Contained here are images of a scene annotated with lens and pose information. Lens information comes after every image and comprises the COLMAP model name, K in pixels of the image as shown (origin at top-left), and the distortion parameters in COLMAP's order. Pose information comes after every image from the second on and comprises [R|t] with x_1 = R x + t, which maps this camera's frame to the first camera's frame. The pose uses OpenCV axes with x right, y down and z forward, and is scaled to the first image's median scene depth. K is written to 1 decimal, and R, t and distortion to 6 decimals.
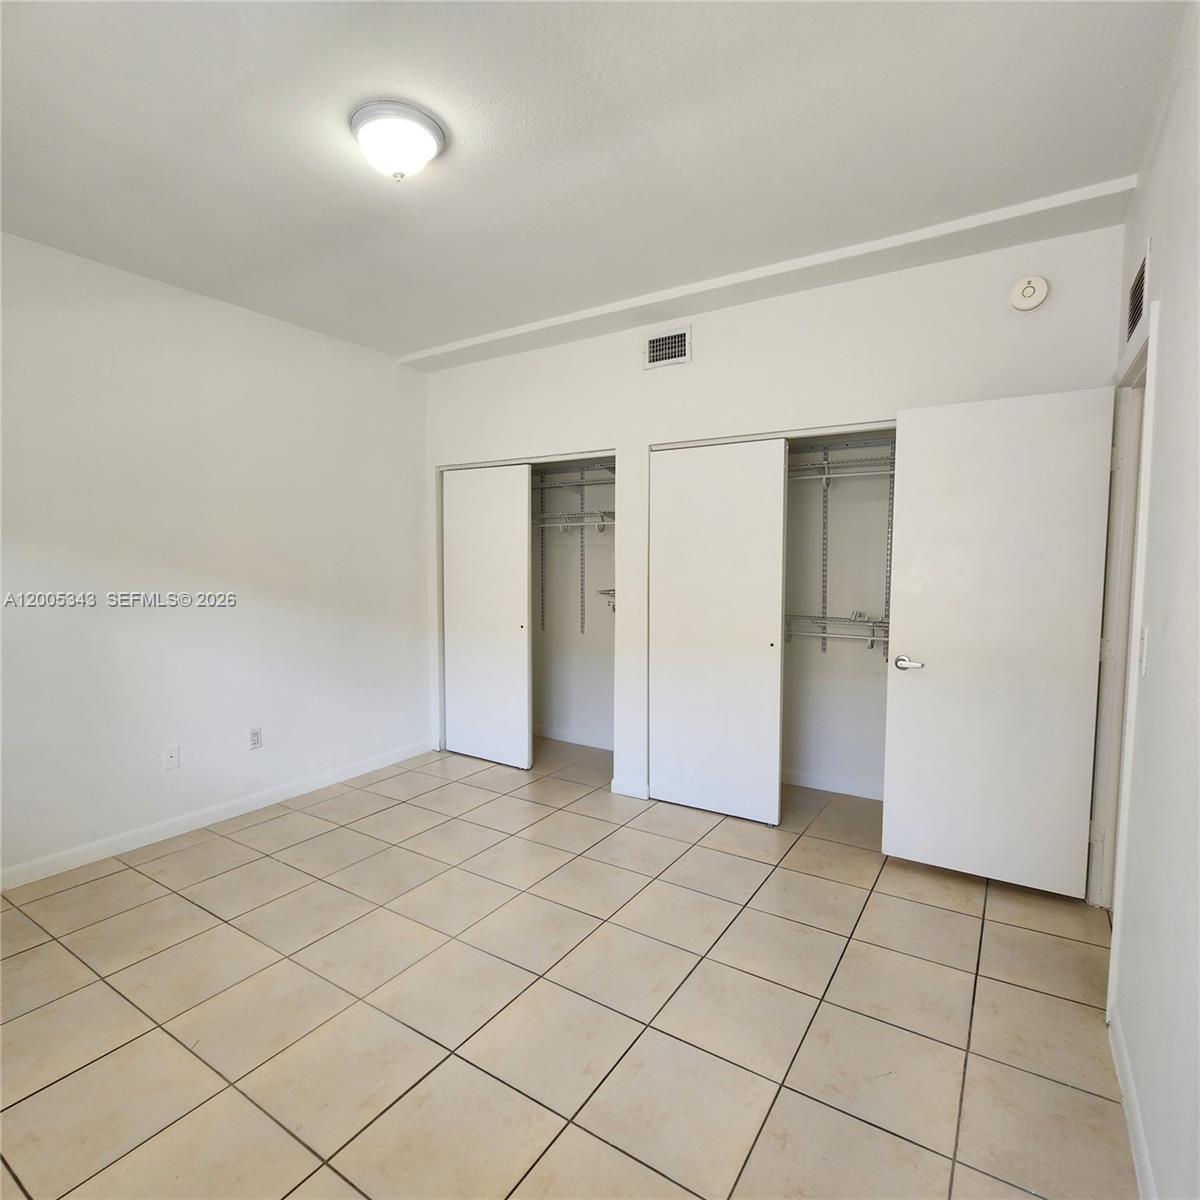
lens RADIAL K [[664.5, 0, 600.0], [0, 664.5, 600.0], [0, 0, 1]] dist [-0.001436, -0.000713]
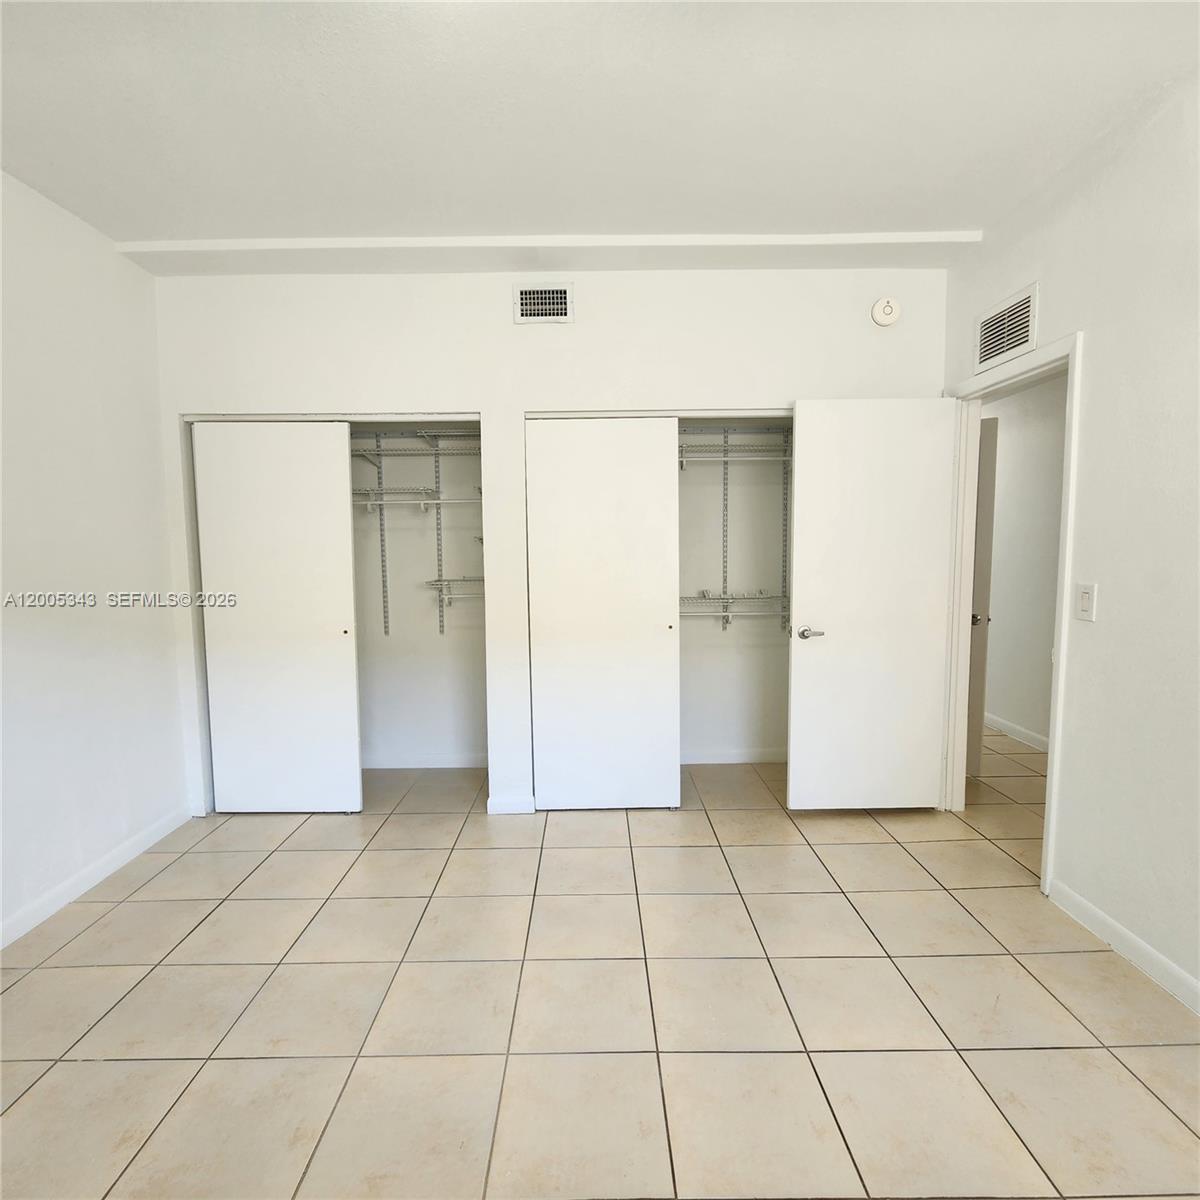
lens RADIAL K [[660.0, 0, 599.2], [0, 660.0, 604.1], [0, 0, 1]] dist [-0.000789, -0.000606]
pose [[0.833170, -0.063490, 0.549360, -0.337108], [0.047854, 0.997939, 0.042757, -0.014054], [-0.550942, -0.009334, 0.834491, 0.220275]]
